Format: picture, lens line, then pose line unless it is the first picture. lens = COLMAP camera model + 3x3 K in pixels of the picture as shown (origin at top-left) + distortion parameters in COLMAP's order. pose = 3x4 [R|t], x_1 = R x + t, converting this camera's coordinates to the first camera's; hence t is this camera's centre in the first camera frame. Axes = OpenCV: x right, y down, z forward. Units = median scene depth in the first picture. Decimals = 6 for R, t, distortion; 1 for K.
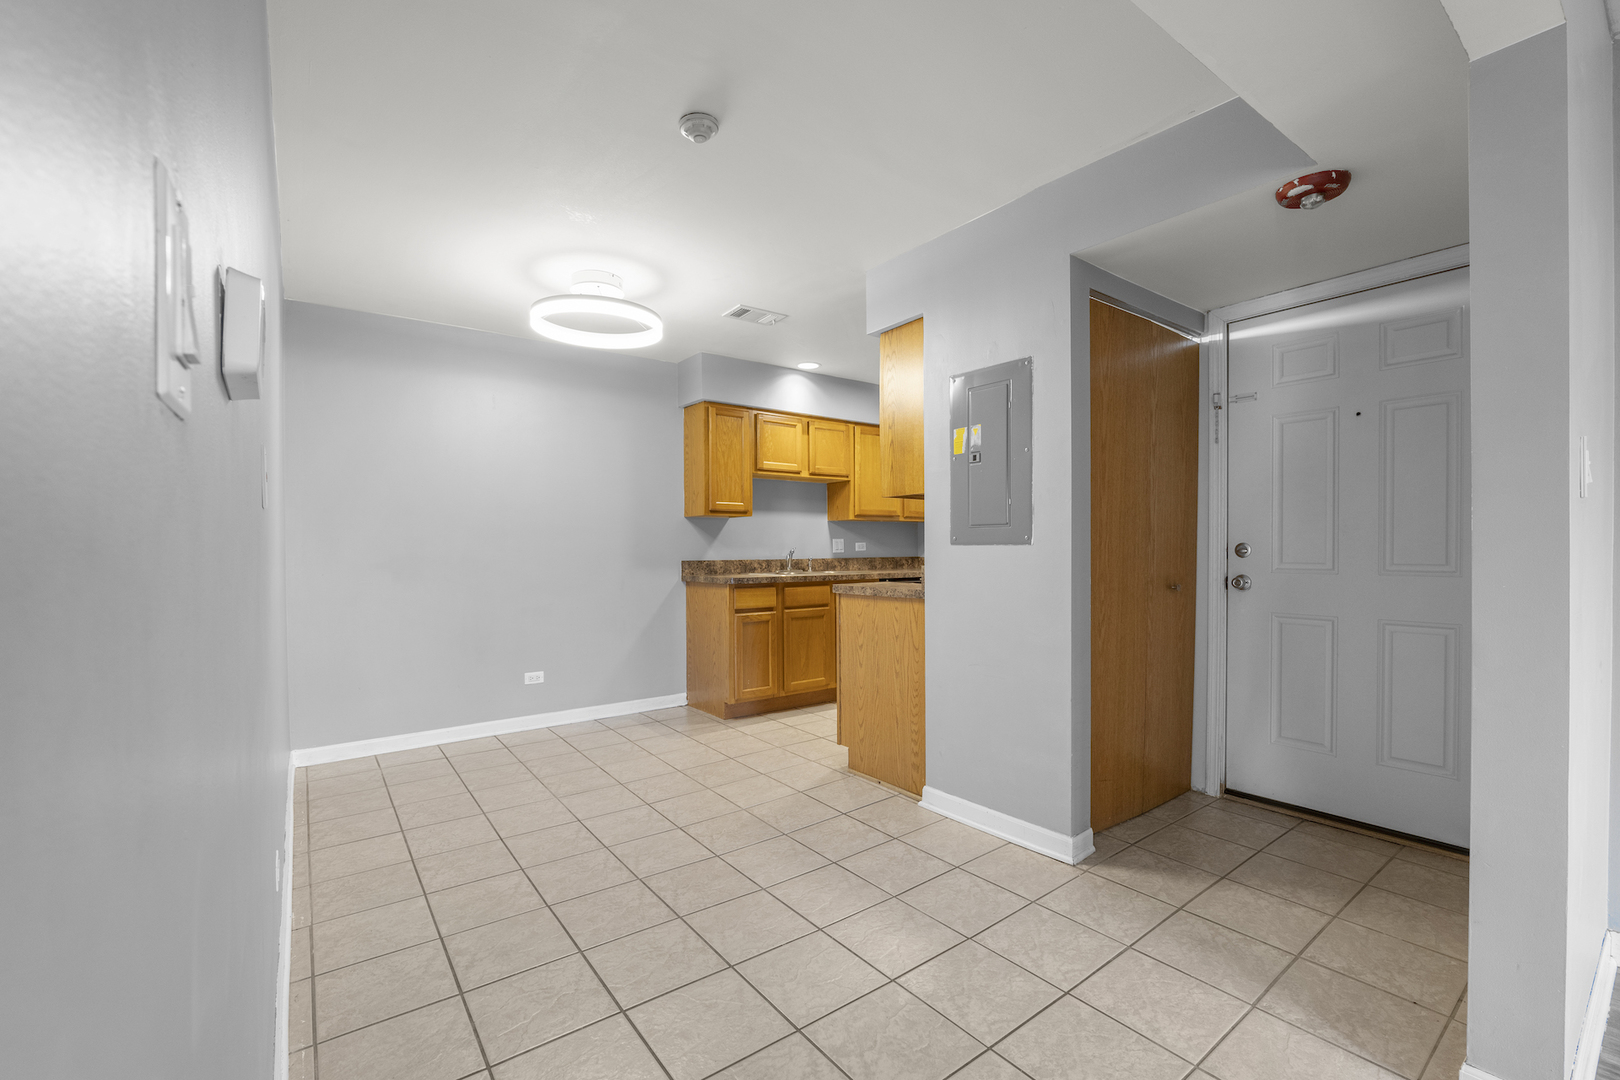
lens RADIAL K [[672.1, 0, 816.5], [0, 672.1, 551.0], [0, 0, 1]] dist [-0.016095, 0.002567]
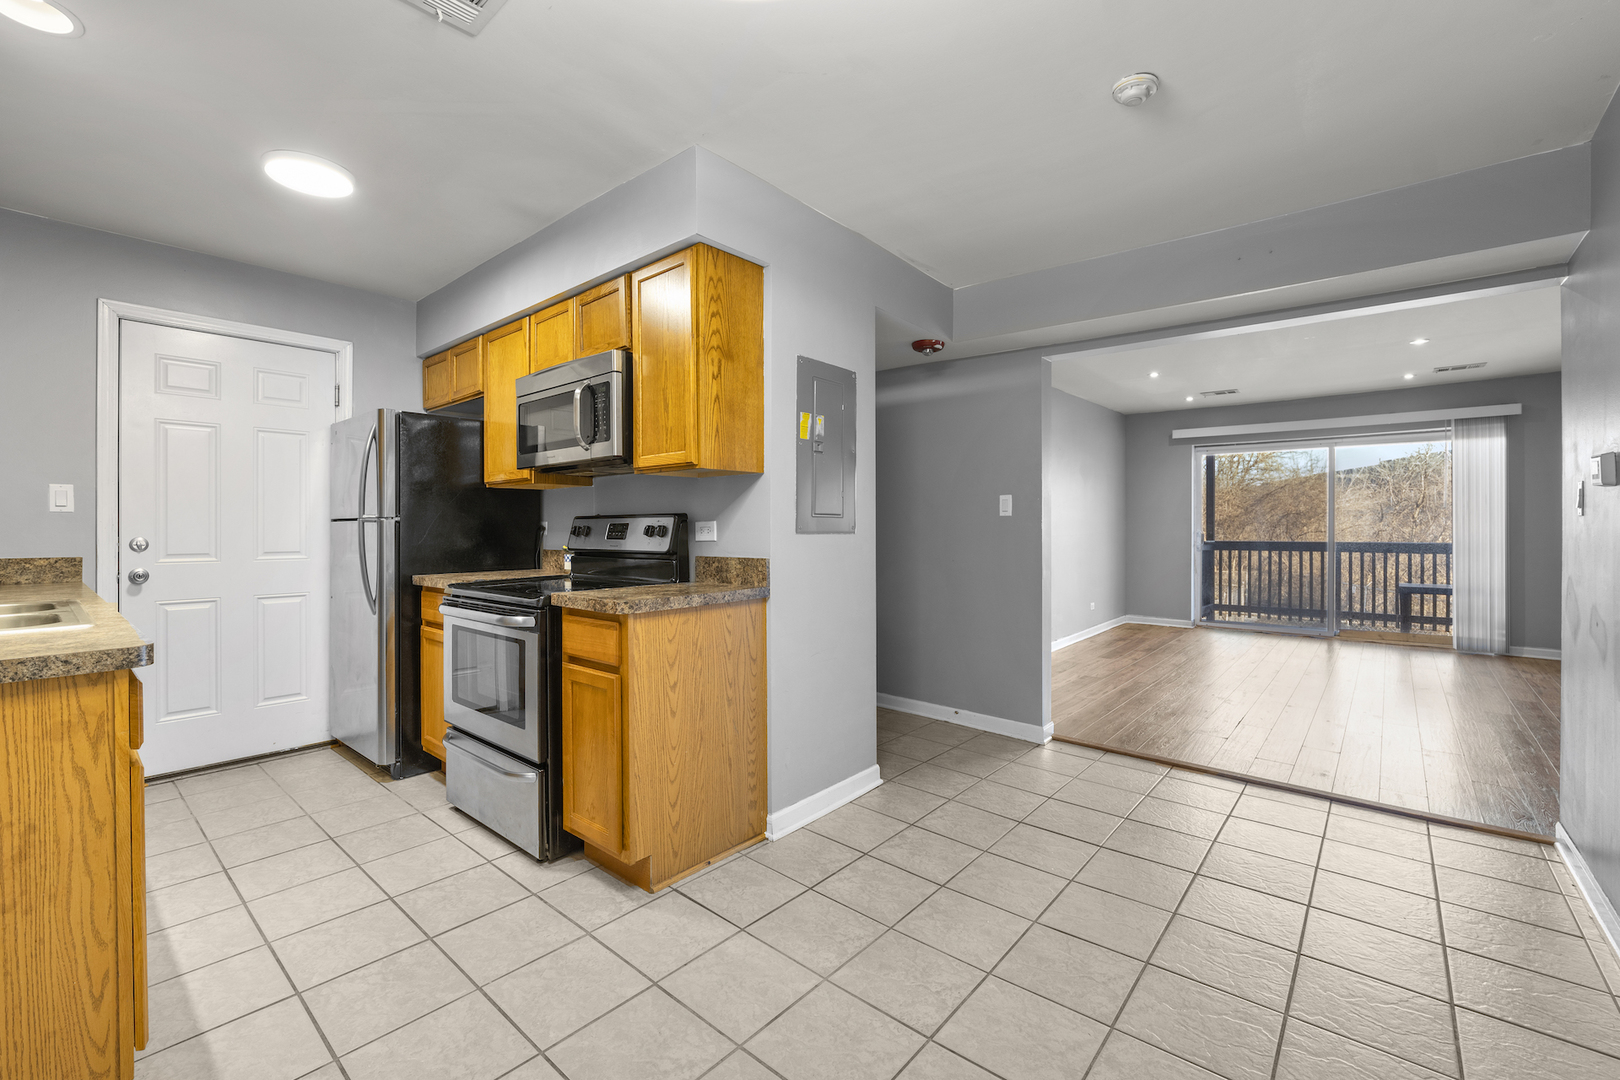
lens RADIAL K [[672.1, 0, 786.2], [0, 672.1, 525.0], [0, 0, 1]] dist [-0.016095, 0.002567]
pose [[-0.176408, 0.010605, 0.984260, -0.651743], [0.006866, 0.999931, -0.009544, -0.011630], [-0.984293, 0.005074, -0.176469, 1.071942]]
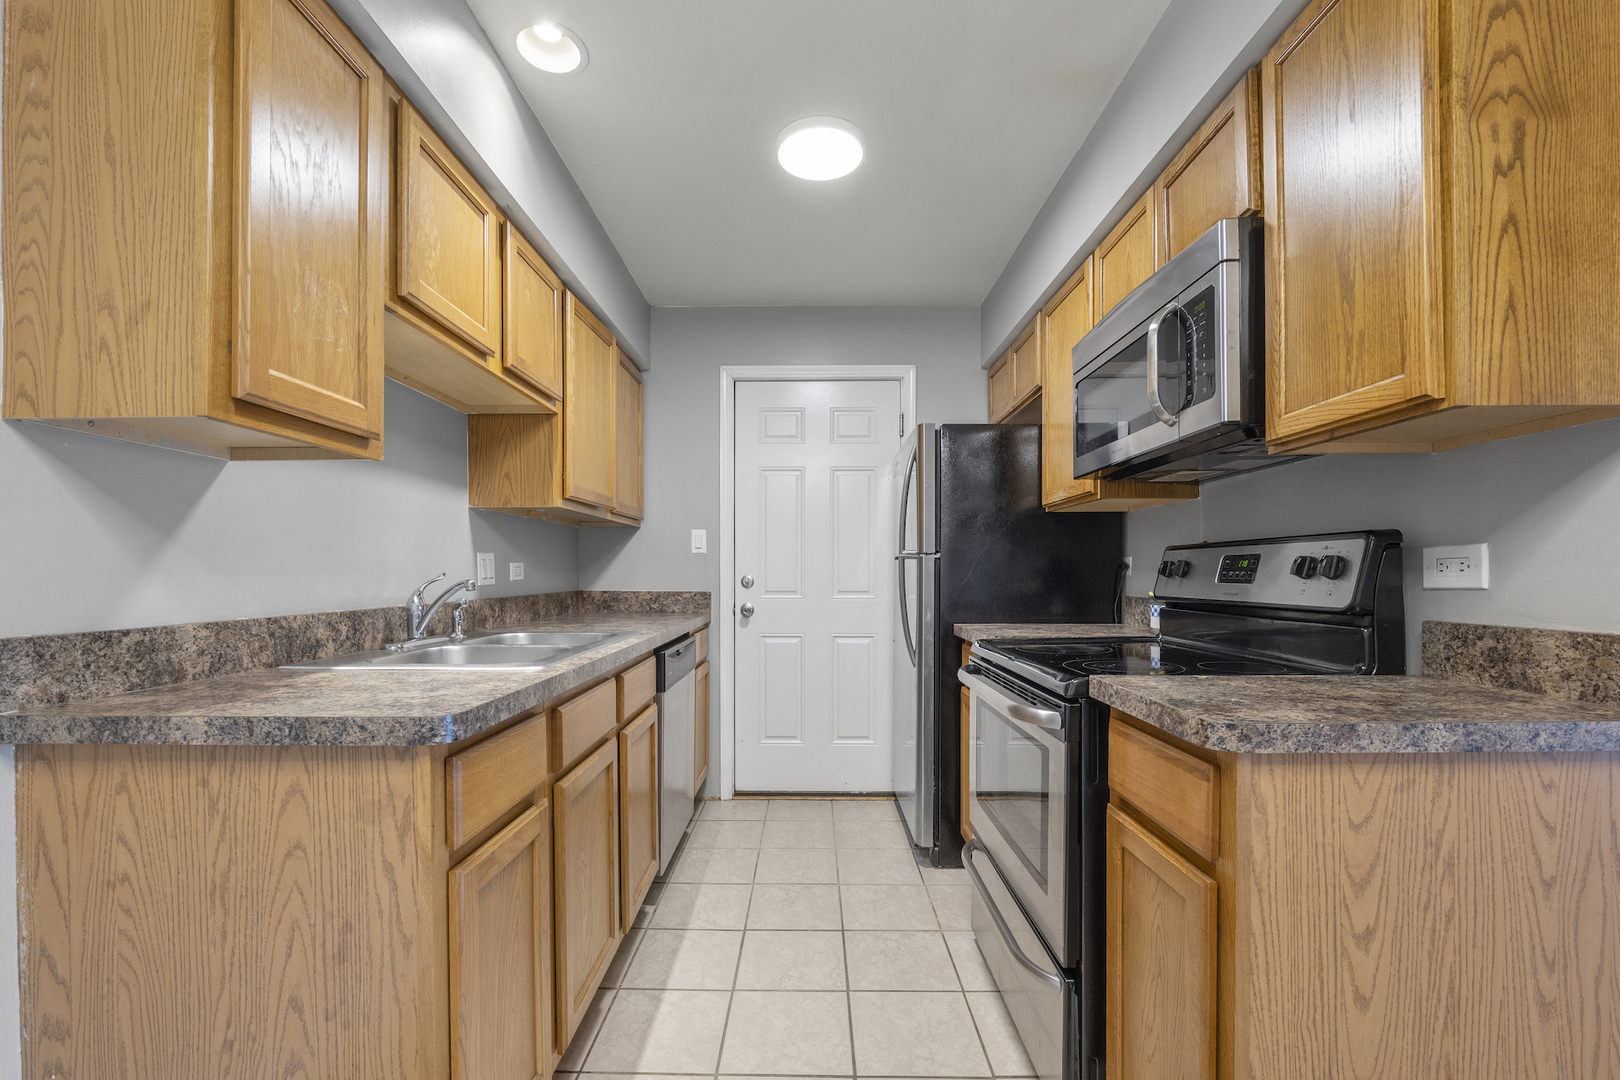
lens RADIAL K [[672.1, 0, 806.8], [0, 672.1, 577.4], [0, 0, 1]] dist [-0.016095, 0.002567]
pose [[0.625156, 0.000087, 0.780499, -0.310498], [-0.001193, 0.999999, 0.000844, -0.006328], [-0.780499, -0.001459, 0.625156, 1.074159]]
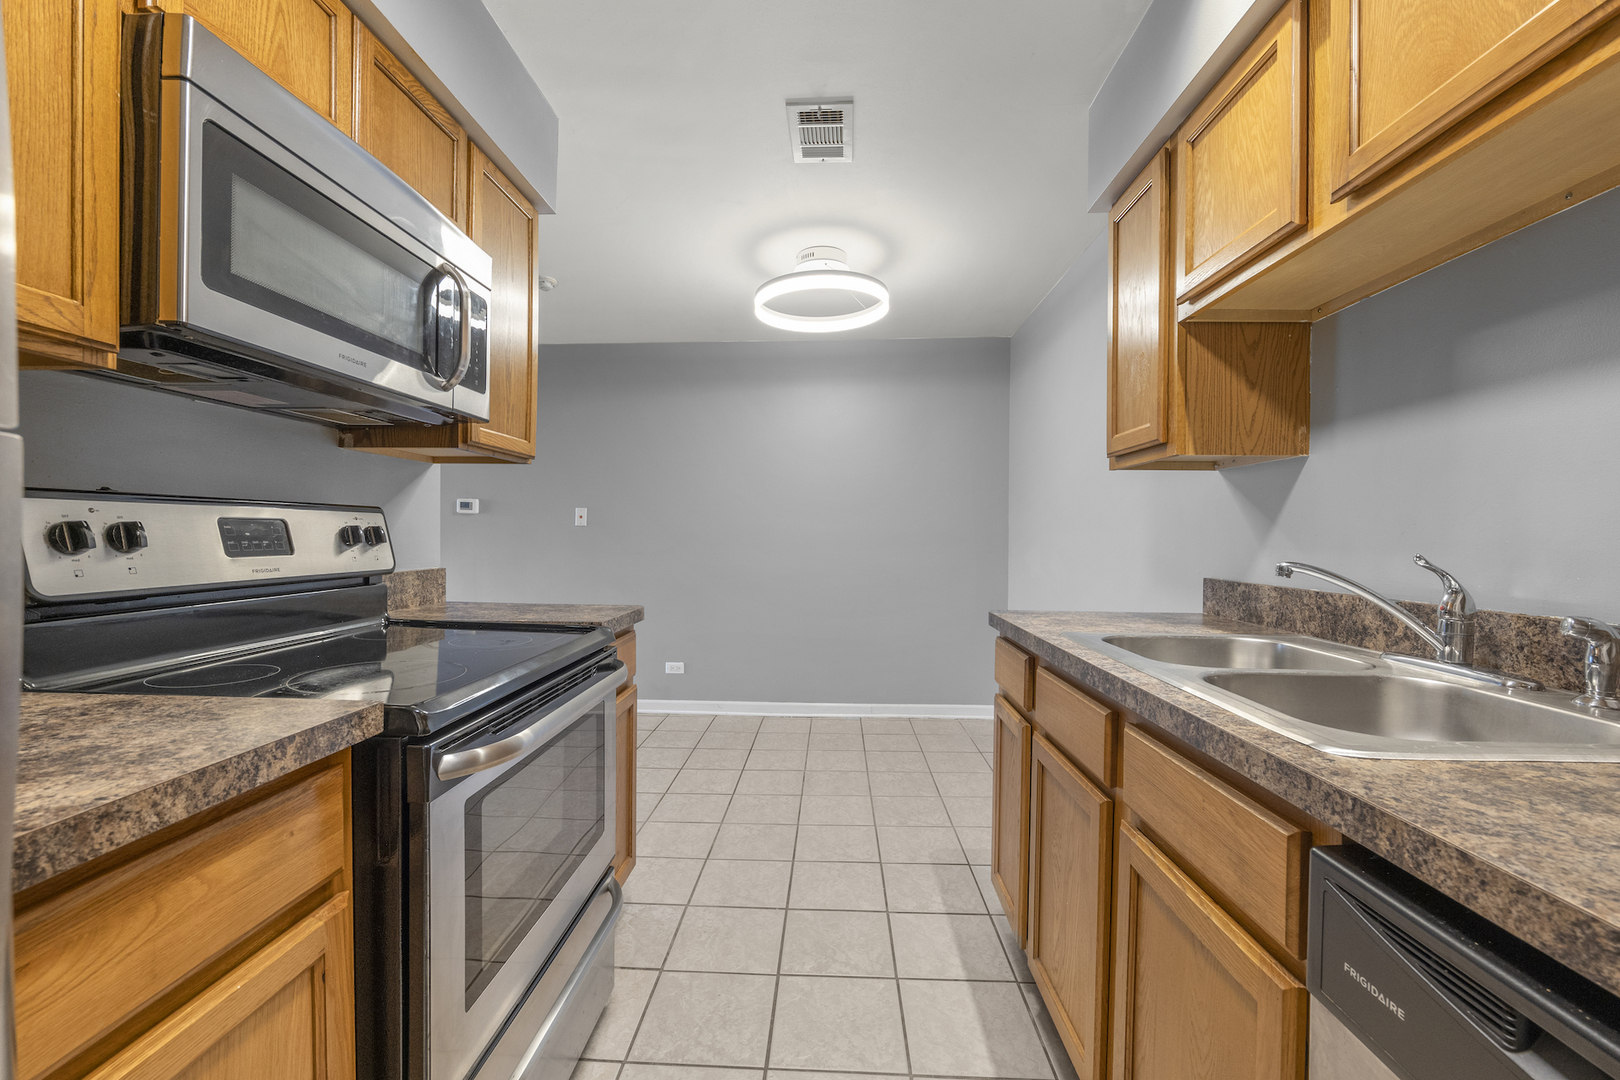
lens RADIAL K [[672.1, 0, 805.8], [0, 672.1, 538.6], [0, 0, 1]] dist [-0.016095, 0.002567]
pose [[-0.647646, 0.006309, -0.761915, 0.423735], [-0.007836, 0.999858, 0.014940, -0.021678], [0.761901, 0.015646, -0.647505, 1.662805]]
